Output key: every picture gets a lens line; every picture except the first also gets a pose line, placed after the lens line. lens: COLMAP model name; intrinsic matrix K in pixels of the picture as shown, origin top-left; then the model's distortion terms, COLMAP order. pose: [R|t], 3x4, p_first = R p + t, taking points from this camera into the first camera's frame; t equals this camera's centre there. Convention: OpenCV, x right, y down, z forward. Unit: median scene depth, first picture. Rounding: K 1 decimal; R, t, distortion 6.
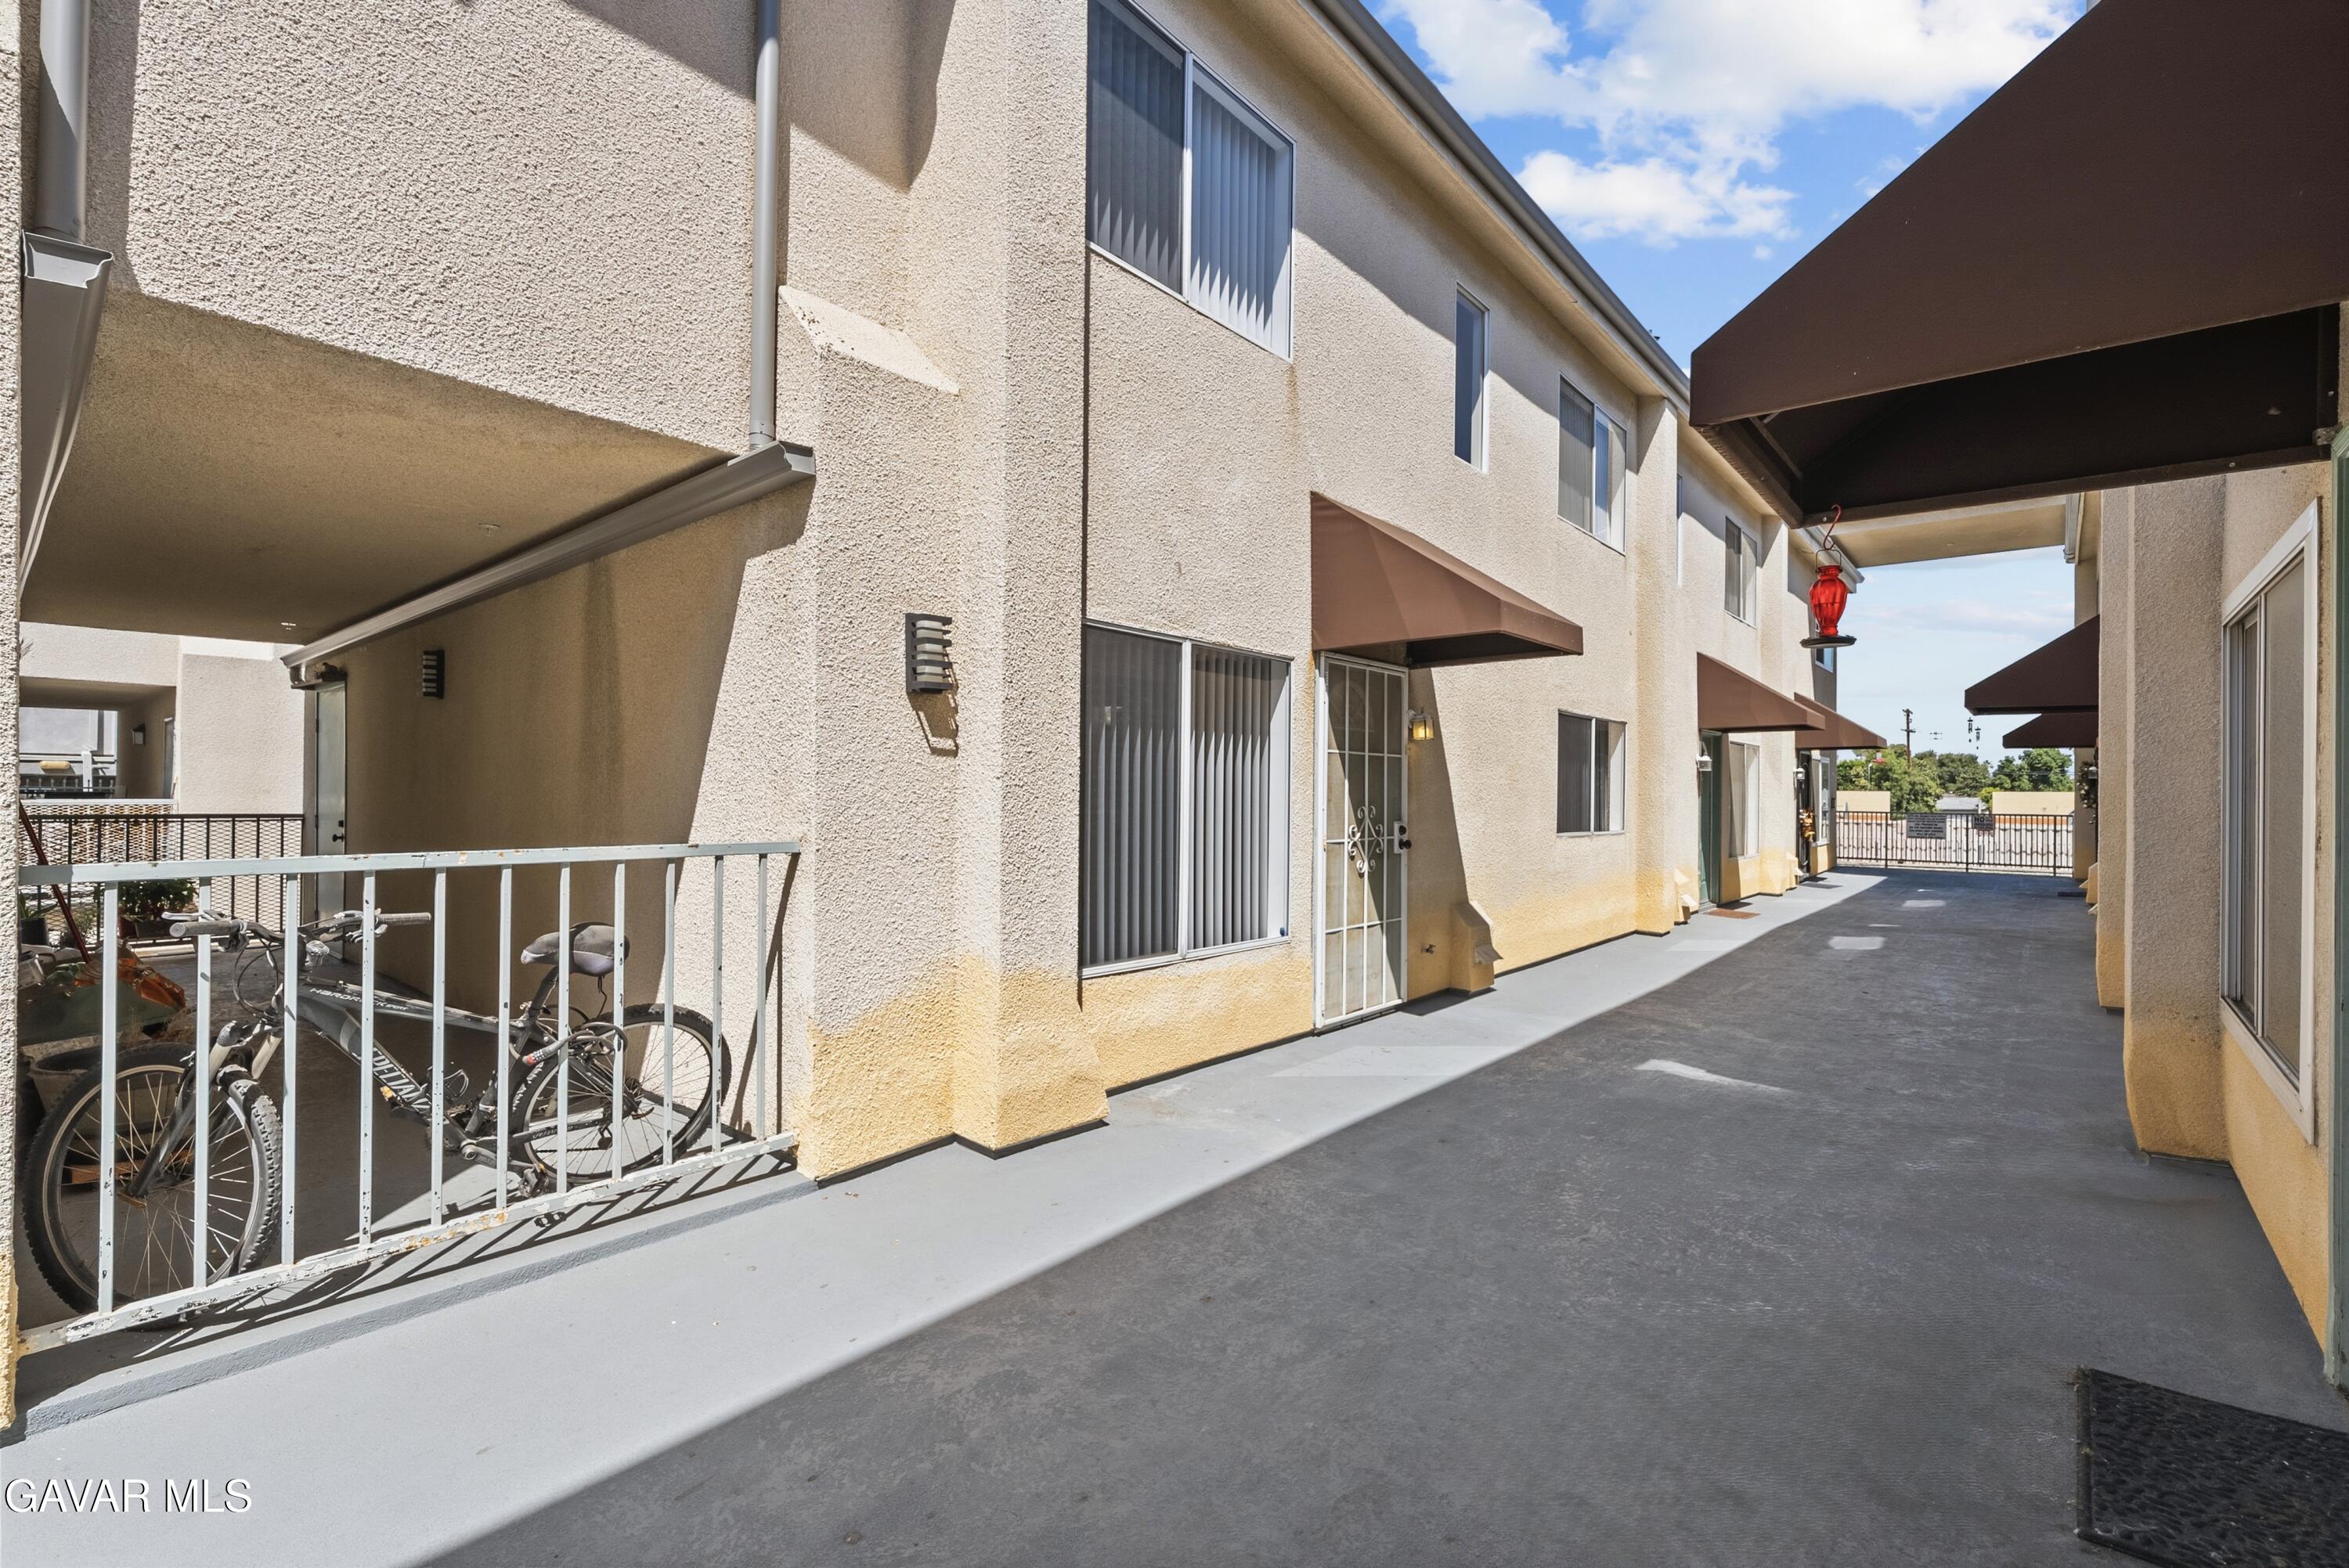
lens RADIAL K [[1046.6, 0, 1172.7], [0, 1046.6, 786.6], [0, 0, 1]] dist [-0.014627, -0.000389]
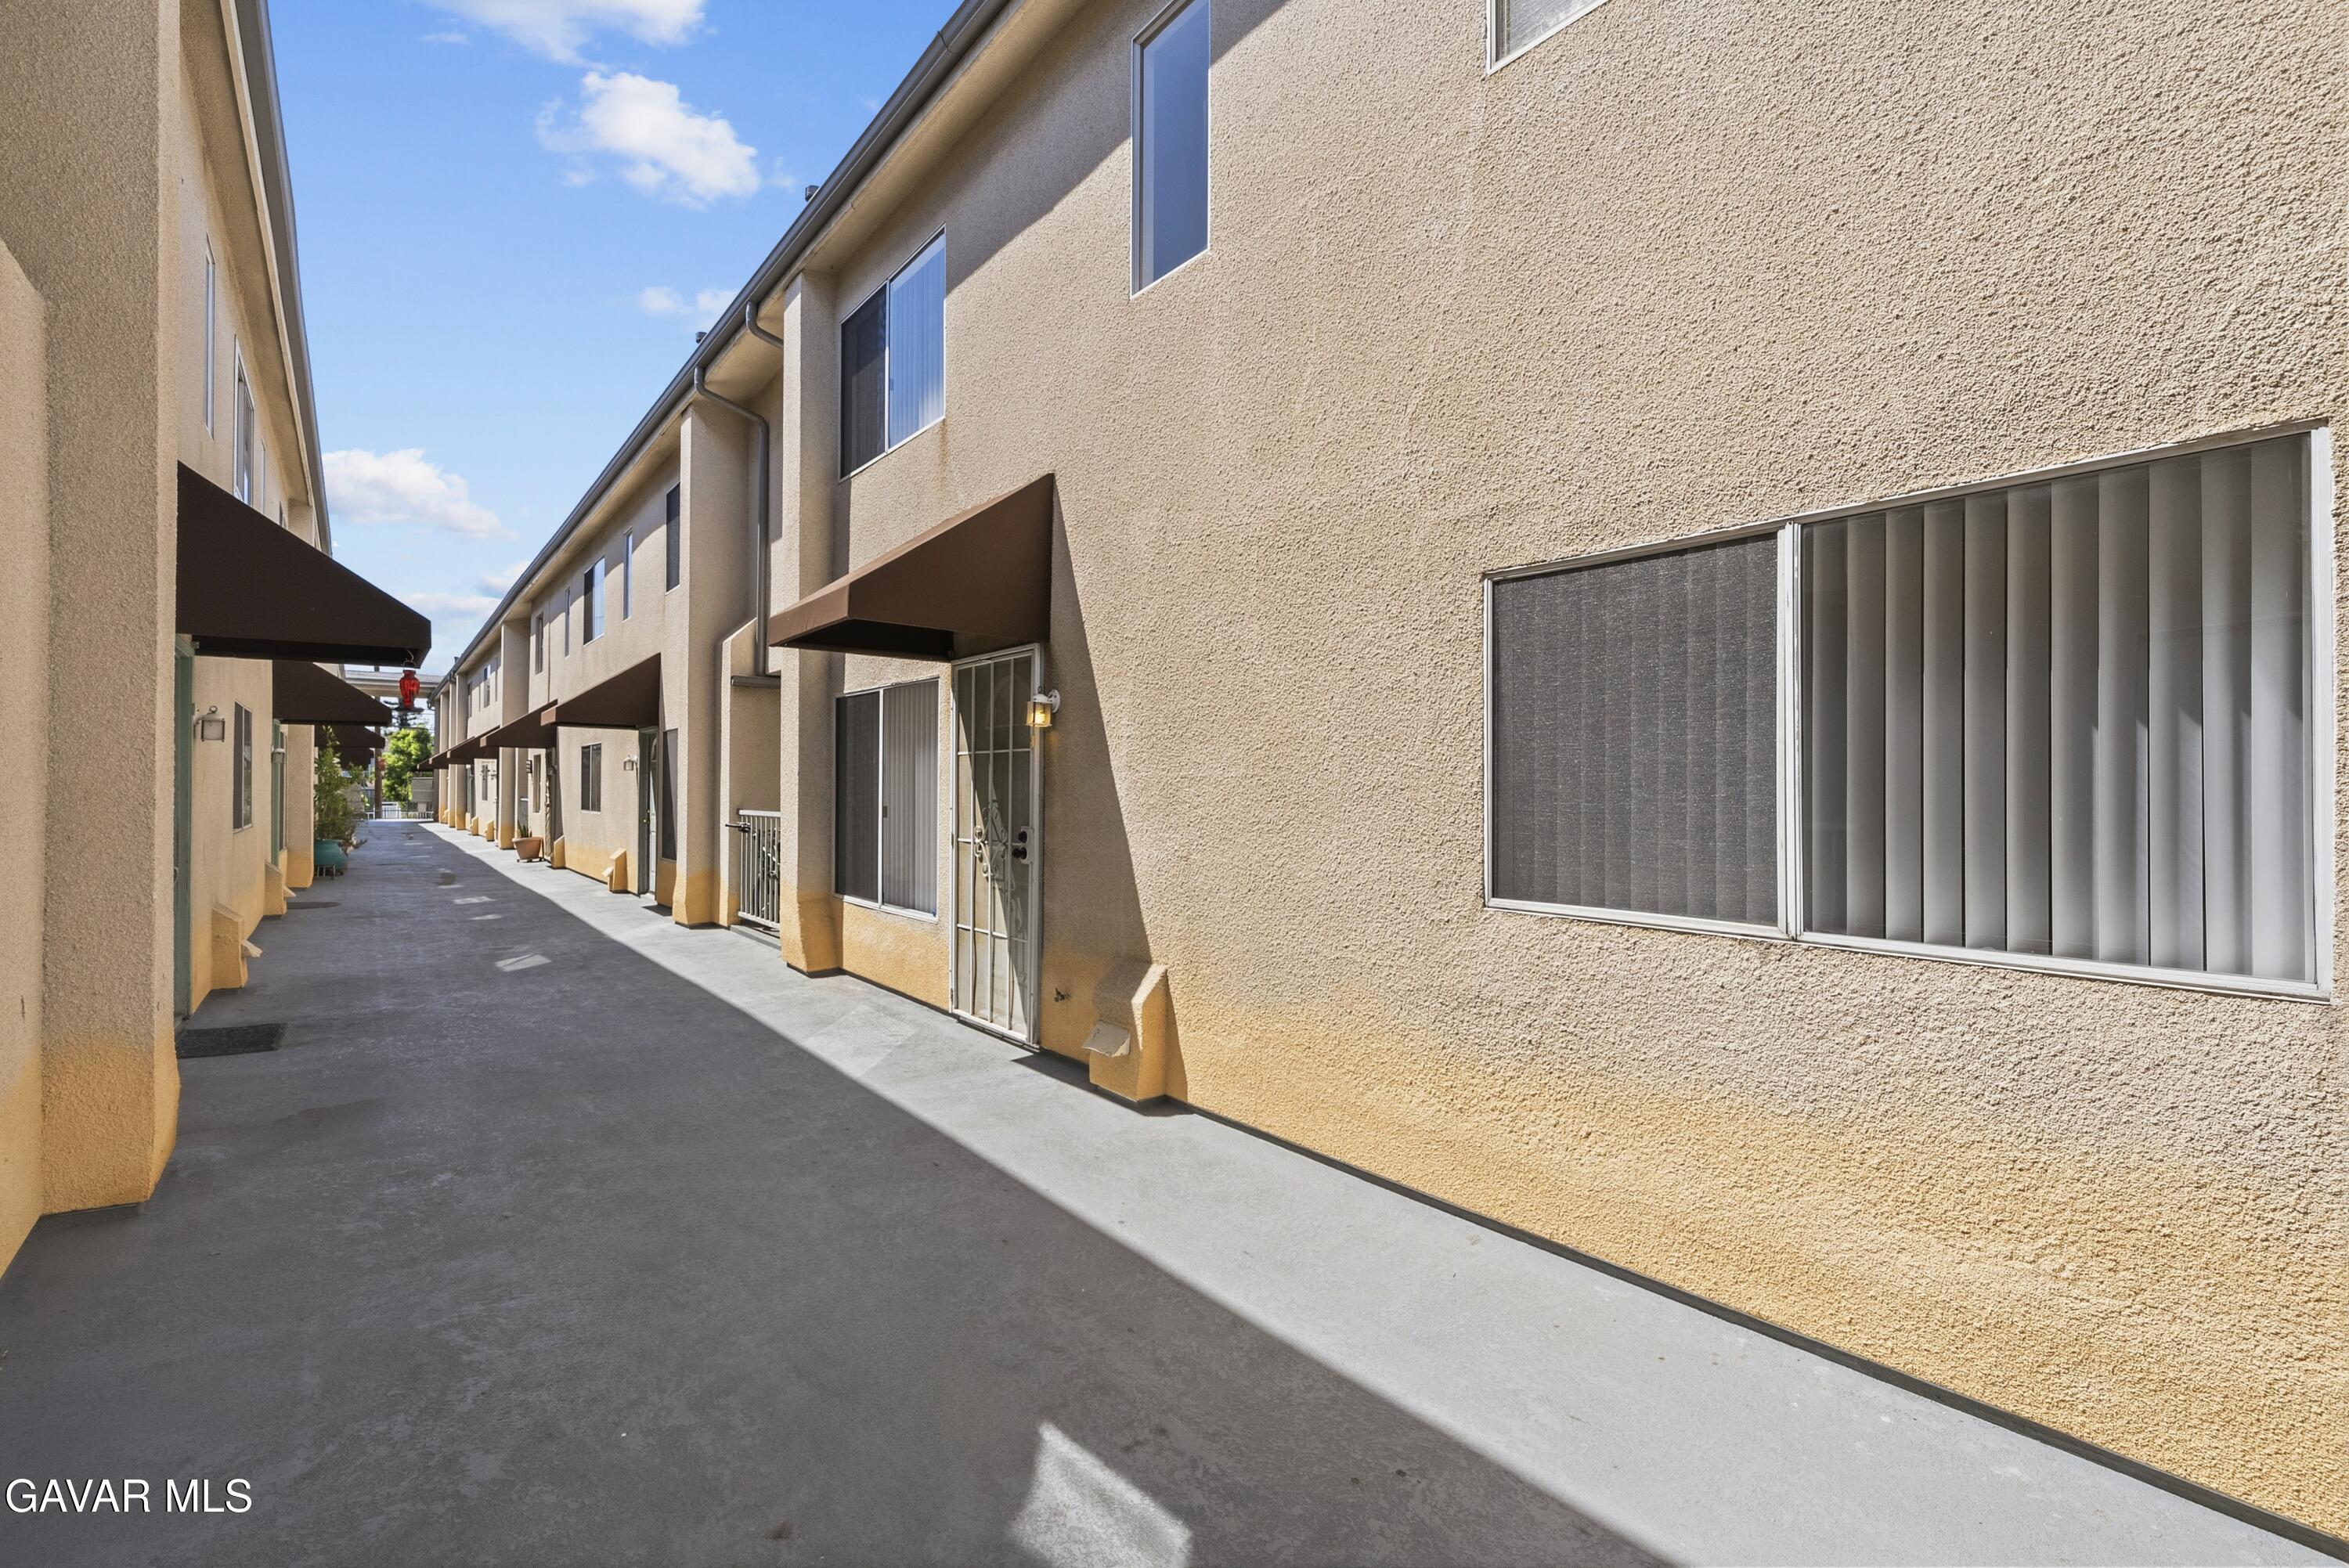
lens RADIAL K [[1046.6, 0, 1174.7], [0, 1046.6, 779.3], [0, 0, 1]] dist [-0.014627, -0.000389]
pose [[-0.204905, -0.008617, -0.978744, 1.057478], [-0.001196, 0.999963, -0.008554, 0.002137], [0.978781, -0.000582, -0.204908, 1.329913]]
